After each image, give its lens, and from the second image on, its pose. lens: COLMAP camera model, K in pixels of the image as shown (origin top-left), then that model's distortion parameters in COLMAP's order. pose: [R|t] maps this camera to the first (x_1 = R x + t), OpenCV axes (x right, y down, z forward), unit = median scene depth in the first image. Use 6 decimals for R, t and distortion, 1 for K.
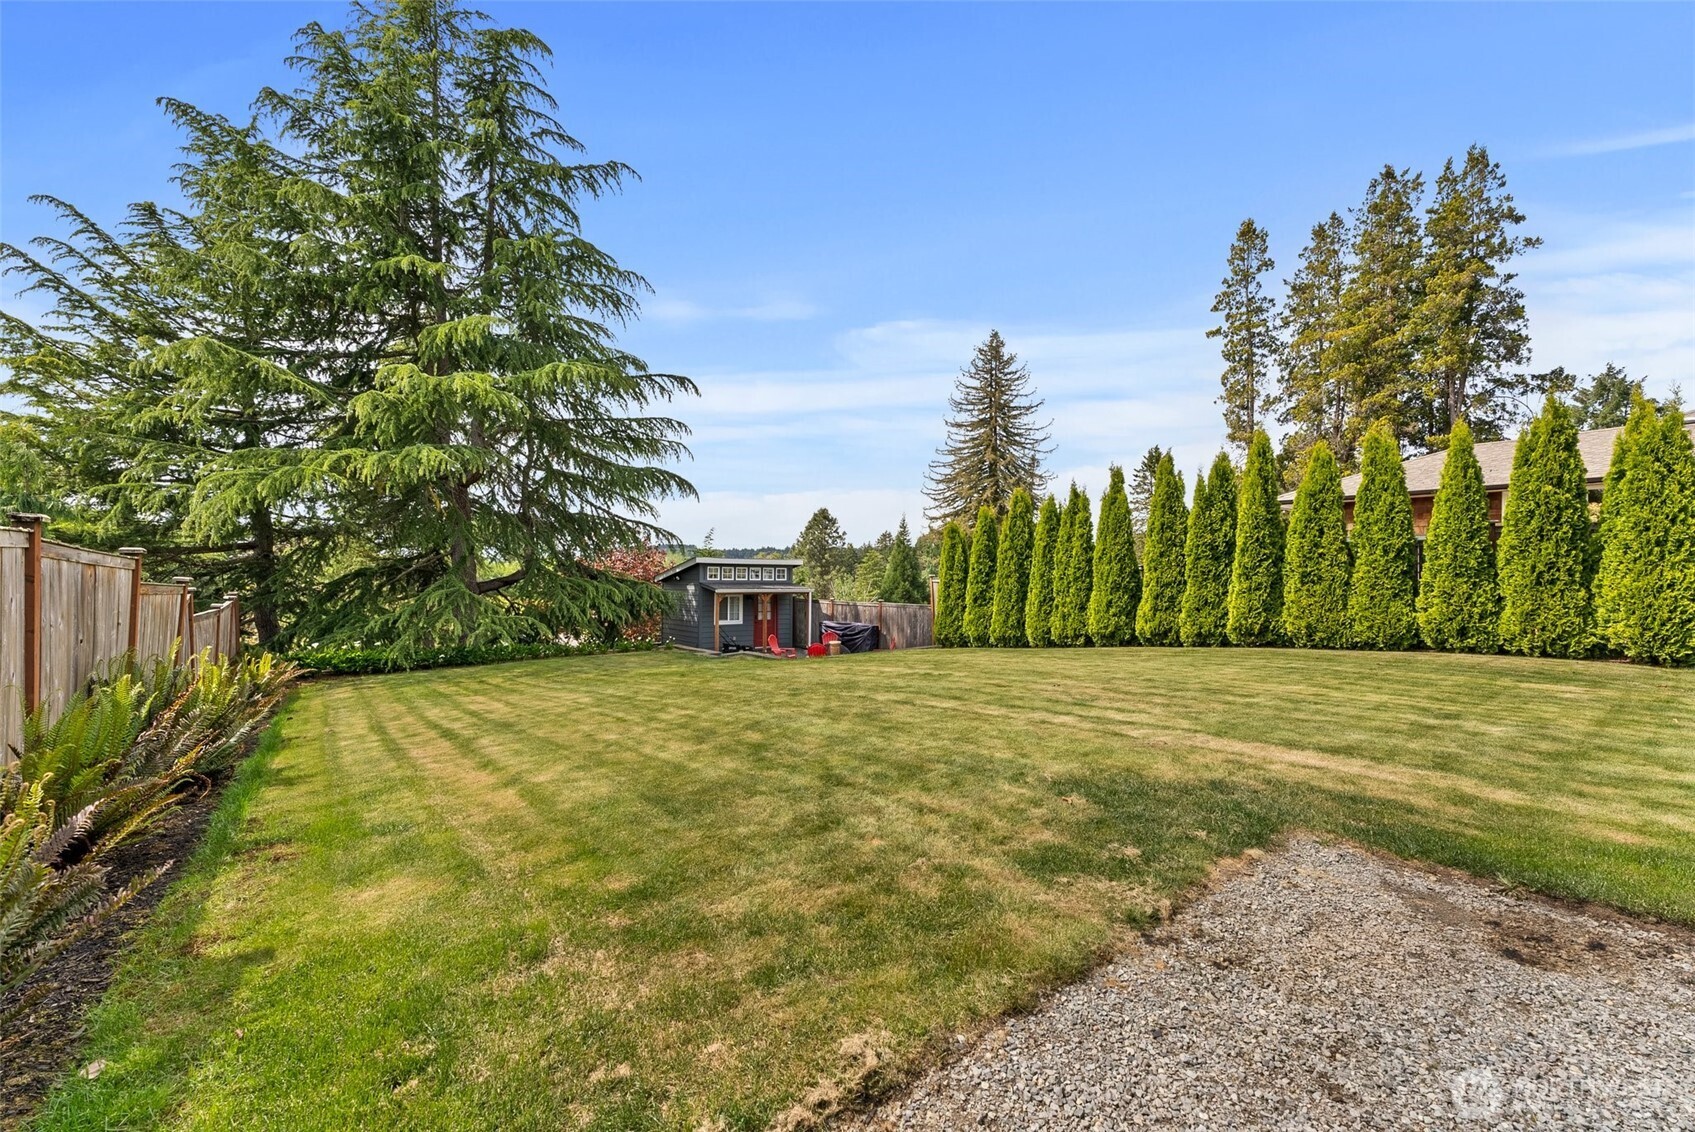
lens RADIAL K [[678.9, 0, 856.6], [0, 678.9, 569.5], [0, 0, 1]] dist [0.001168, 0.000091]
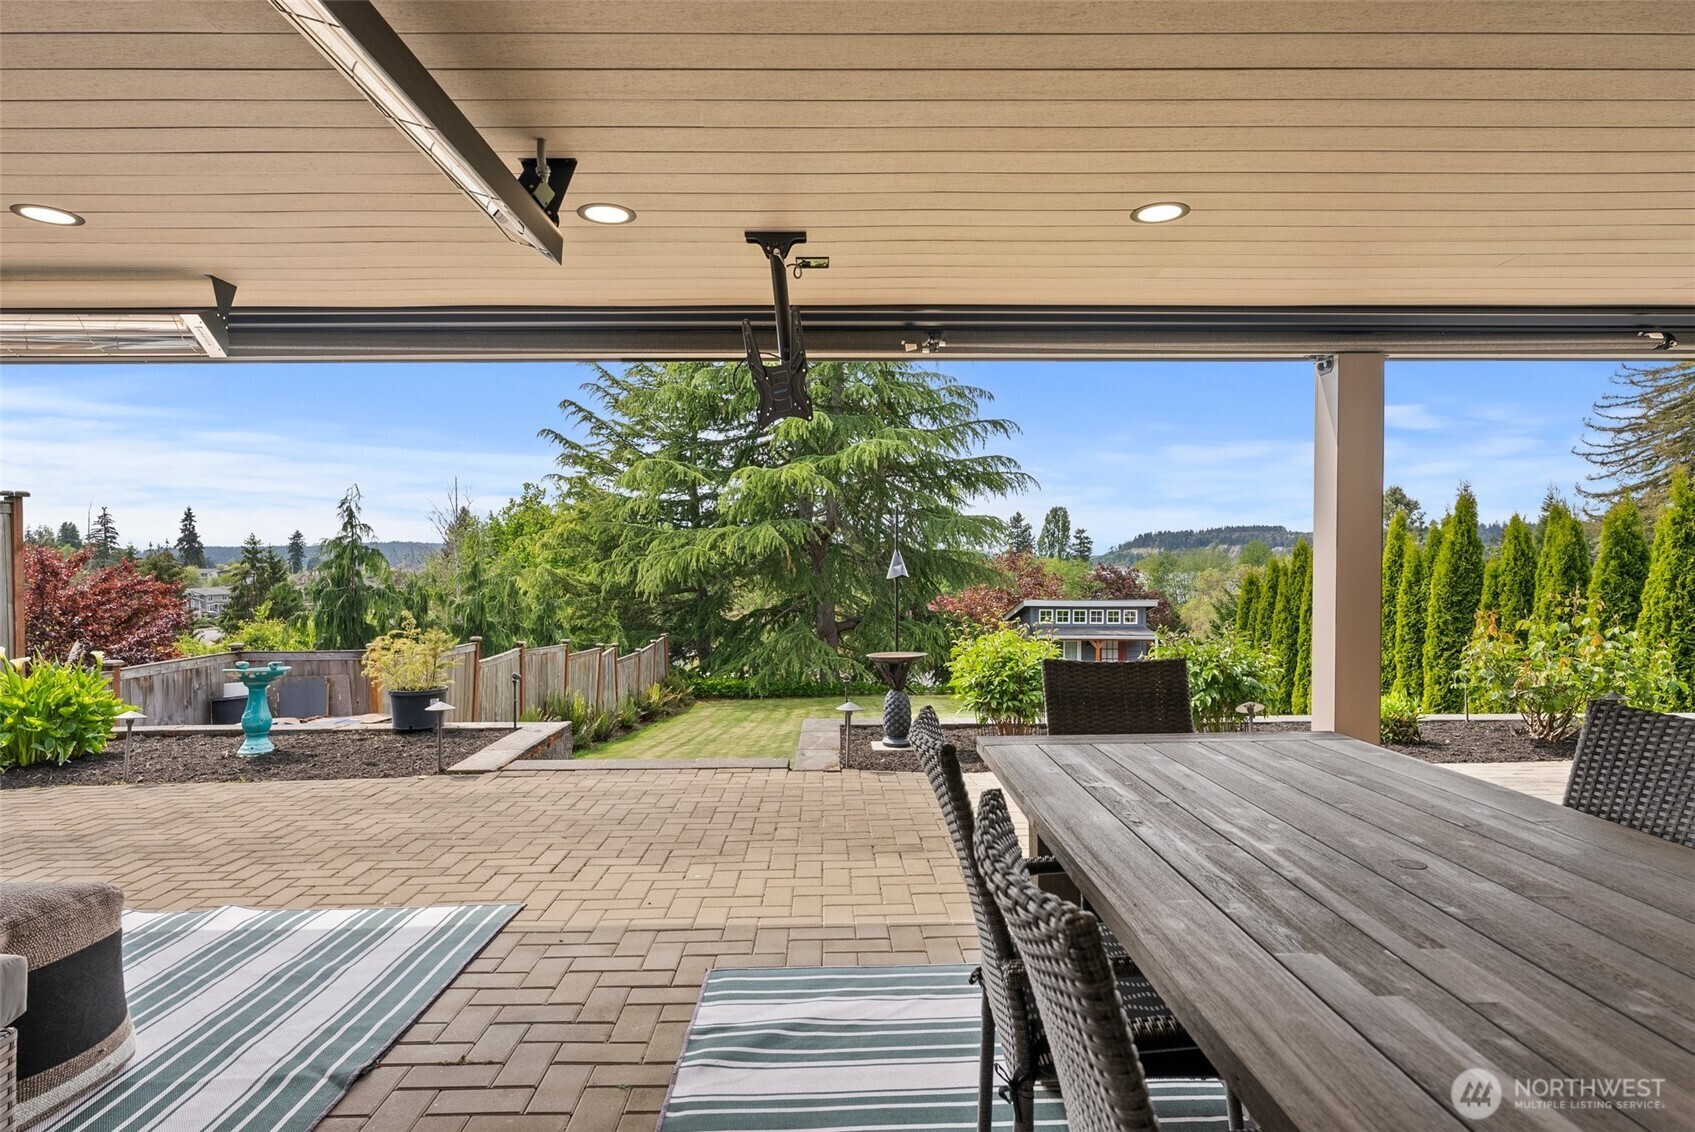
lens RADIAL K [[964.5, 0, 847.5], [0, 964.5, 566.0], [0, 0, 1]] dist [-0.004728, 0.001368]
pose [[0.791368, -0.006359, -0.611307, 0.359166], [0.007398, 0.999972, -0.000826, -0.060284], [0.611296, -0.003869, 0.791393, -0.208539]]
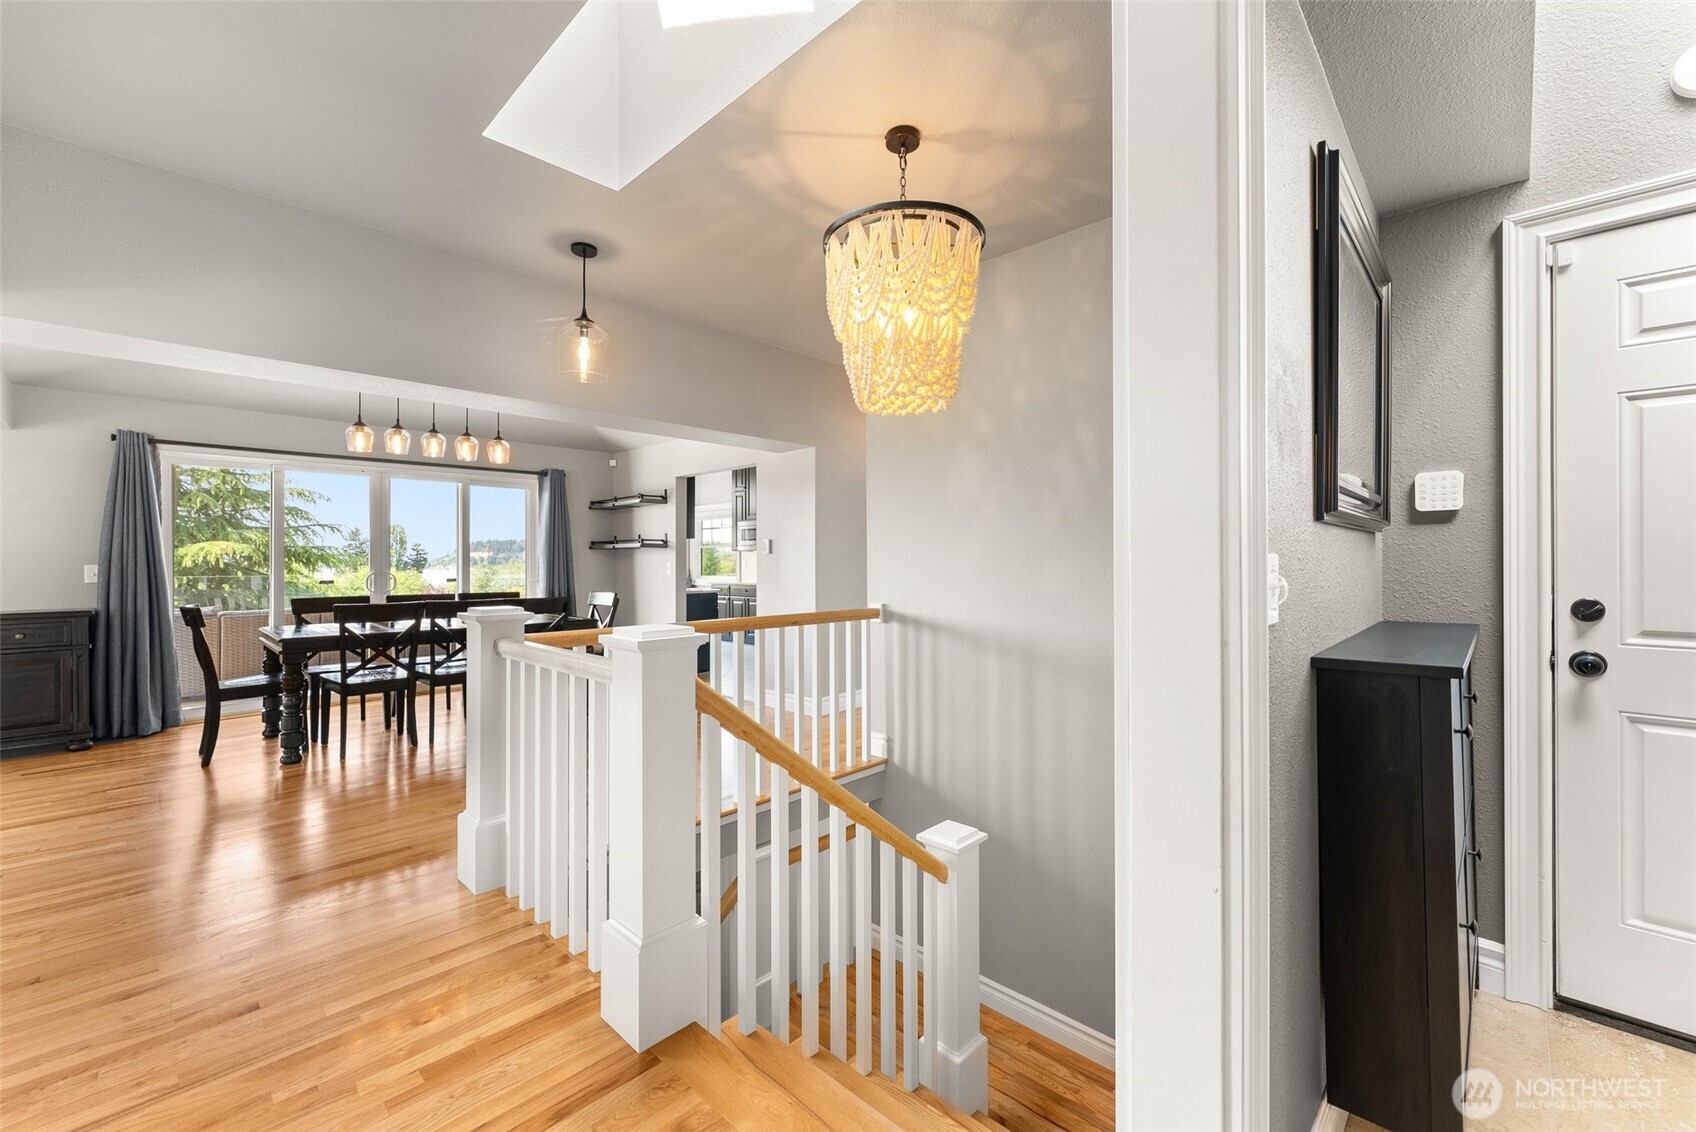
lens RADIAL K [[683.1, 0, 853.5], [0, 683.1, 560.1], [0, 0, 1]] dist [0.002149, 0.000267]
pose [[0.989379, -0.010506, 0.144977, 0.514118], [0.010790, 0.999941, -0.001174, -0.165091], [-0.144956, 0.002726, 0.989434, -0.487389]]
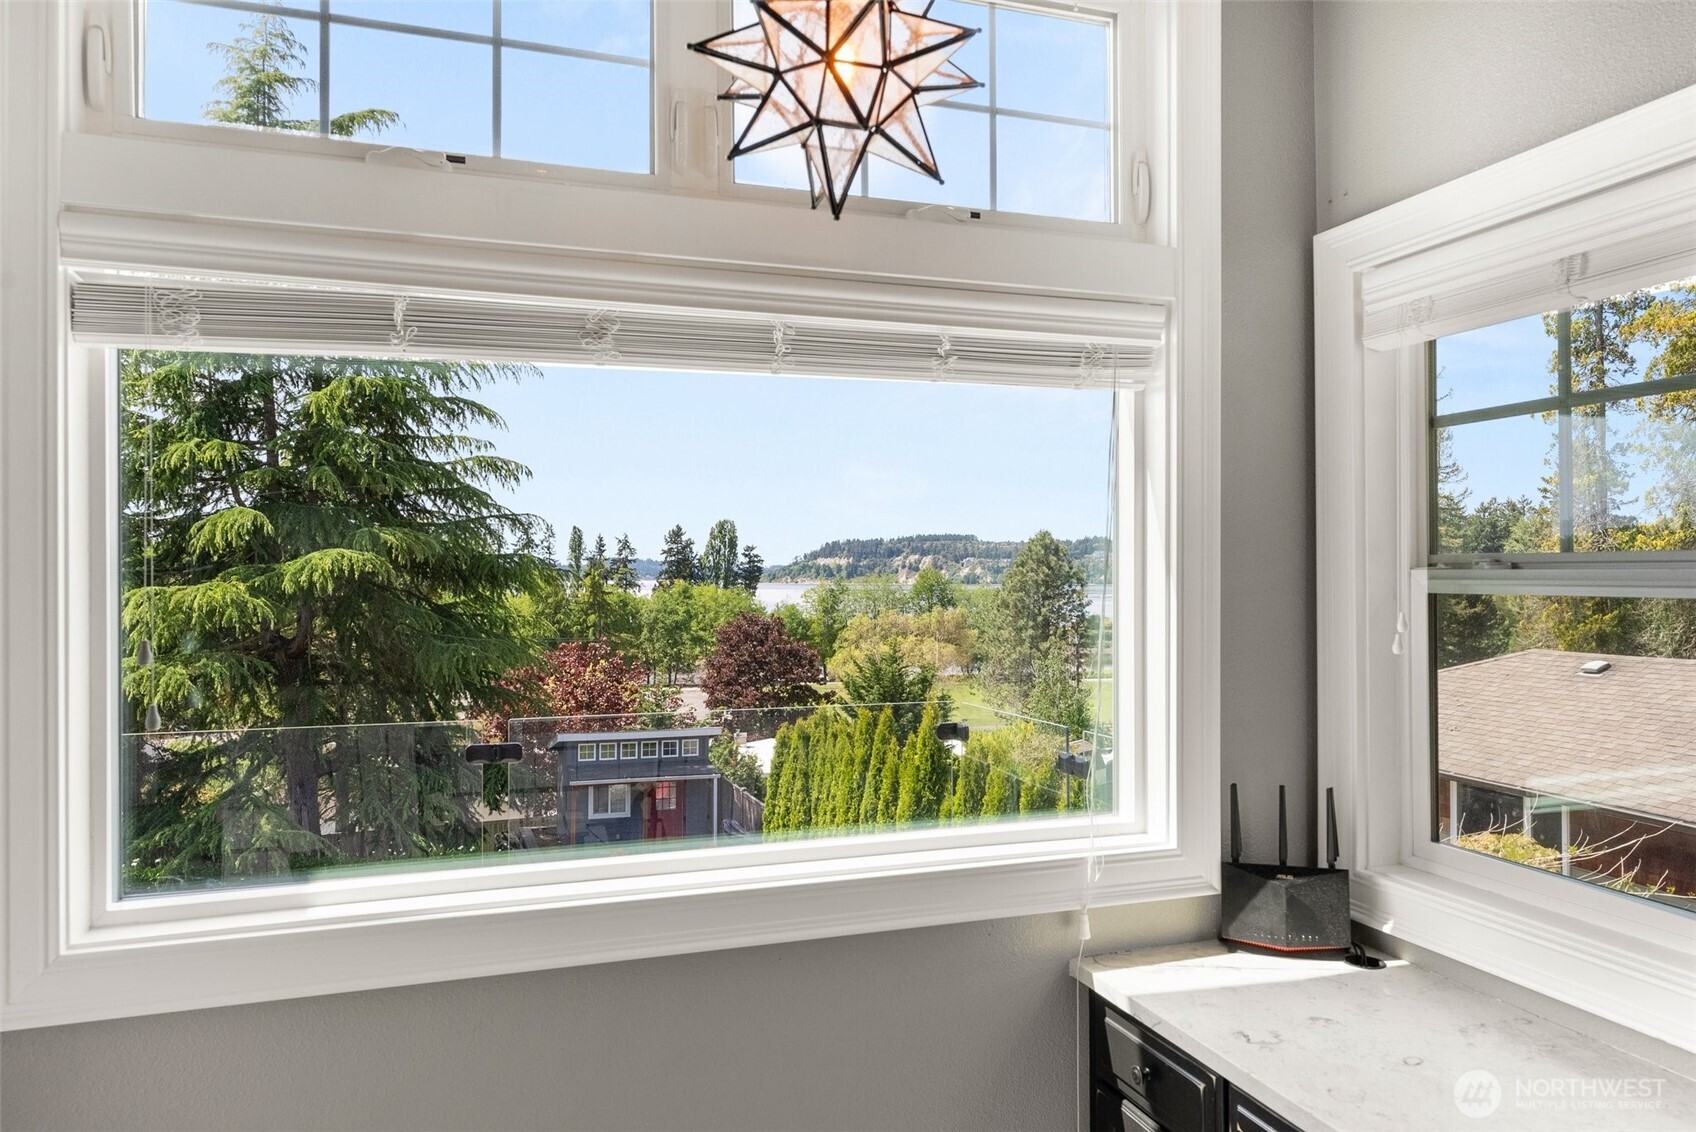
lens RADIAL K [[1134.5, 0, 853.1], [0, 1134.5, 572.7], [0, 0, 1]] dist [0.005850, 0.001111]
pose [[0.942693, -0.007966, -0.333565, 0.465251], [0.007300, 0.999968, -0.003248, -0.176928], [0.333580, 0.000627, 0.942722, -0.103119]]
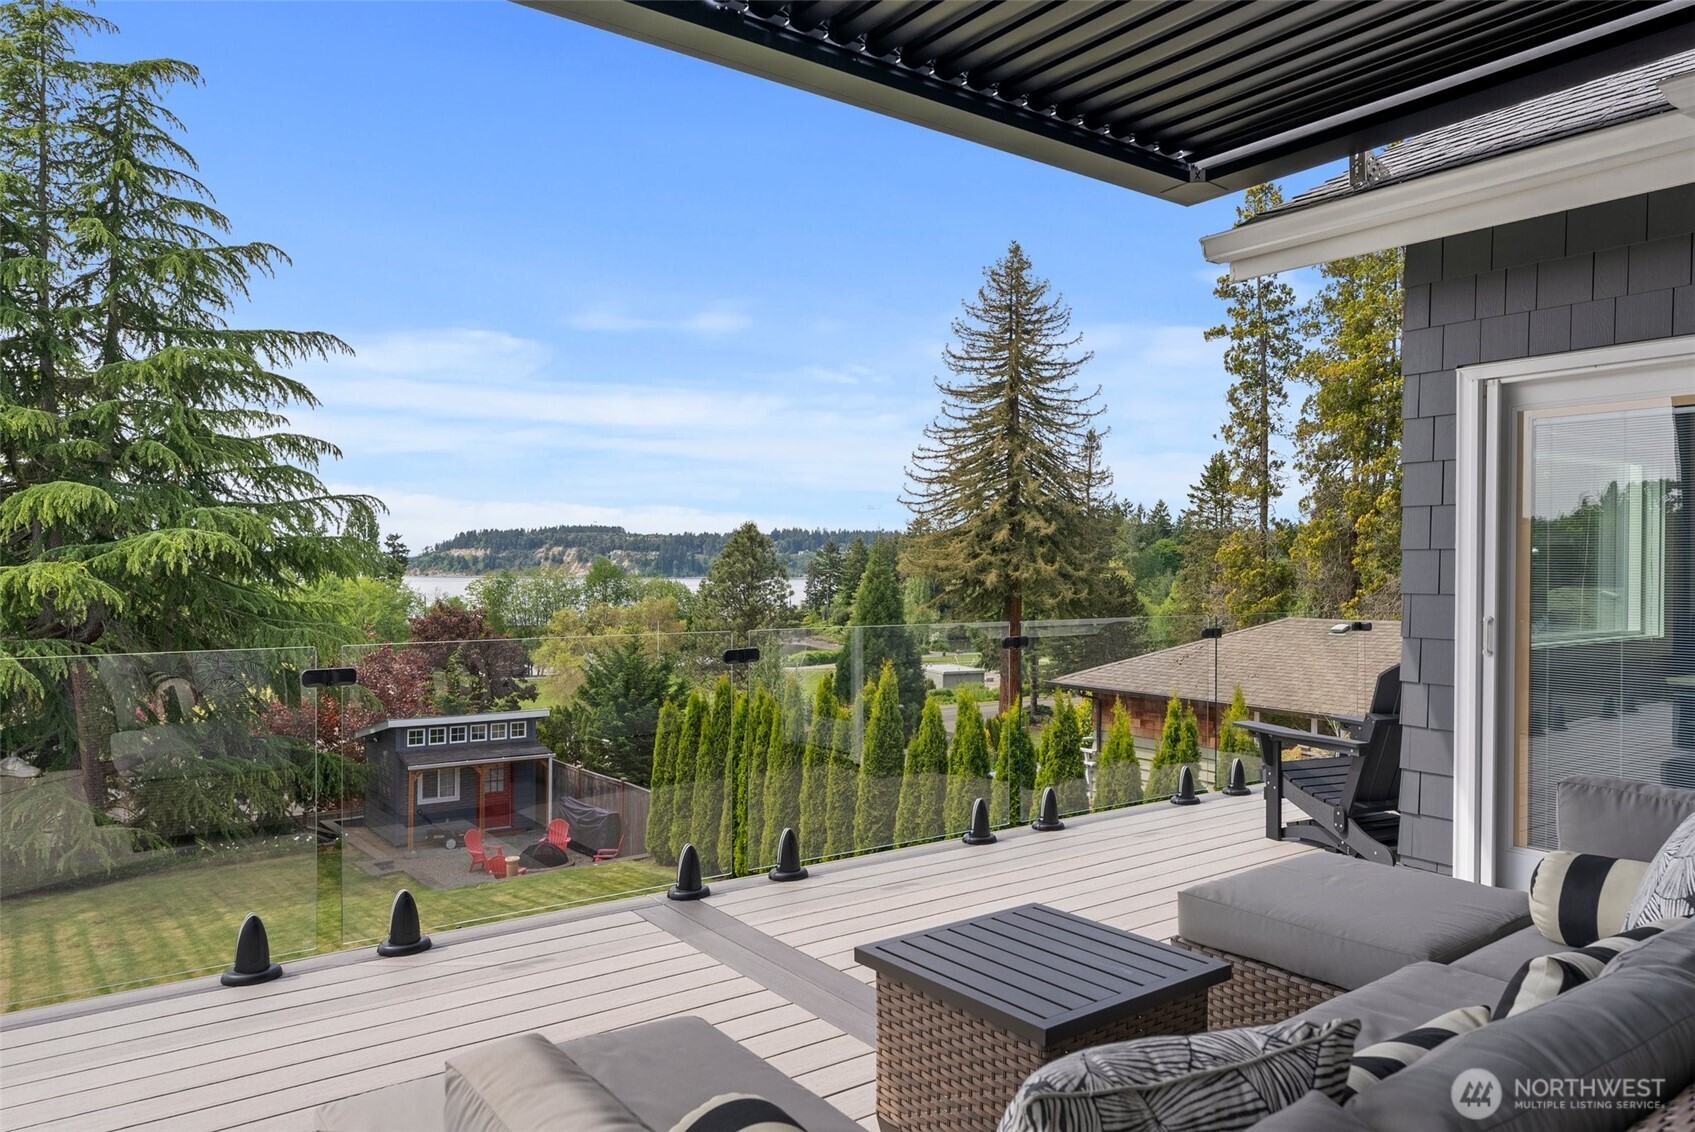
lens RADIAL K [[1142.4, 0, 854.8], [0, 1142.4, 578.1], [0, 0, 1]] dist [0.006220, -0.000627]
pose [[0.999488, -0.002293, -0.031926, 0.299916], [0.002585, 0.999955, 0.009108, -0.170544], [0.031904, -0.009186, 0.999449, -0.250780]]
